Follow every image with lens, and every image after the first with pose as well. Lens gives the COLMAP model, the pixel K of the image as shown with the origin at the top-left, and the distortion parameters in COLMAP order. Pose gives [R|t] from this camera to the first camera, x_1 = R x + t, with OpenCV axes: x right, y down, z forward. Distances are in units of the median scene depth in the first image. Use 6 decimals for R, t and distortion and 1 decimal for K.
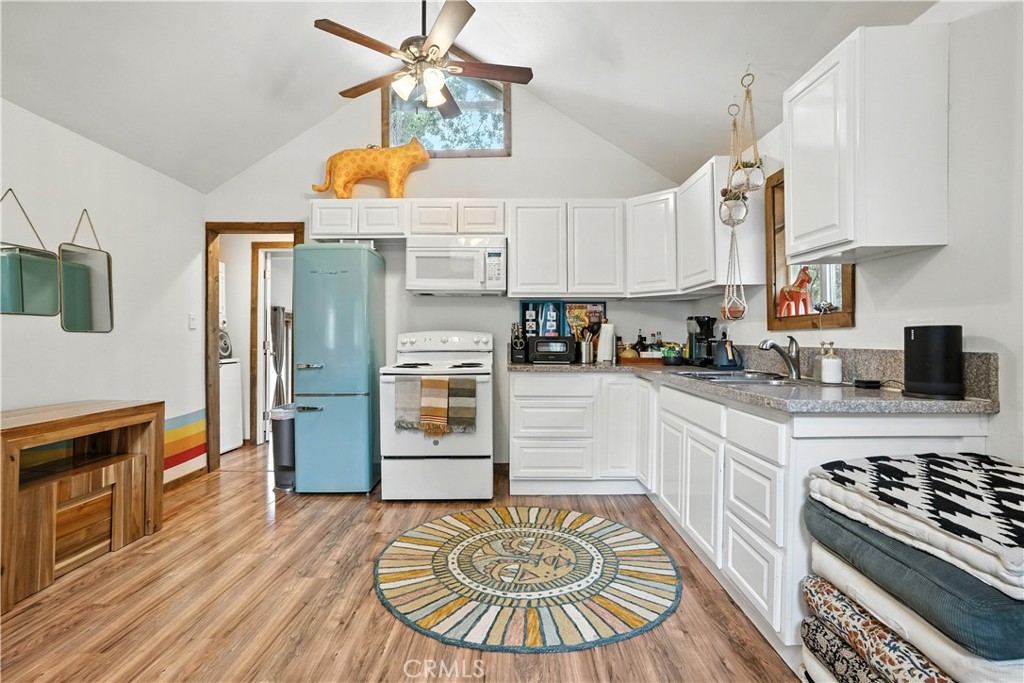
lens RADIAL K [[516.6, 0, 533.0], [0, 516.6, 342.0], [0, 0, 1]] dist [-0.051865, 0.013394]
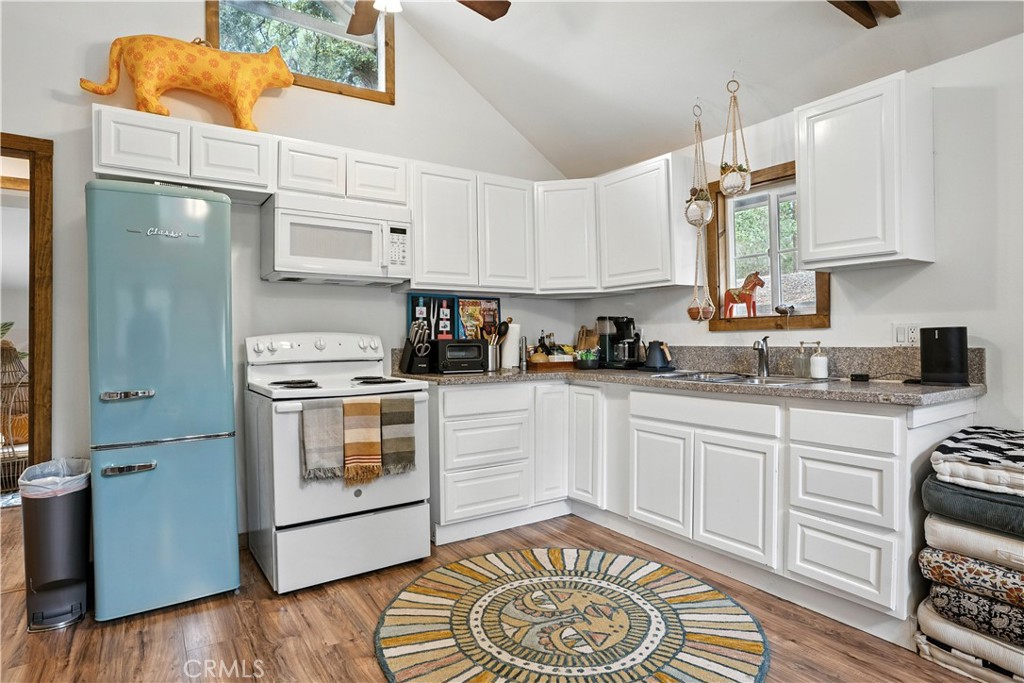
lens RADIAL K [[563.8, 0, 543.3], [0, 563.8, 340.5], [0, 0, 1]] dist [-0.056406, 0.024439]
pose [[0.824310, -0.011464, 0.566022, -0.417539], [0.014659, 0.999892, -0.001098, -0.006767], [-0.565948, 0.009202, 0.824389, 0.238171]]
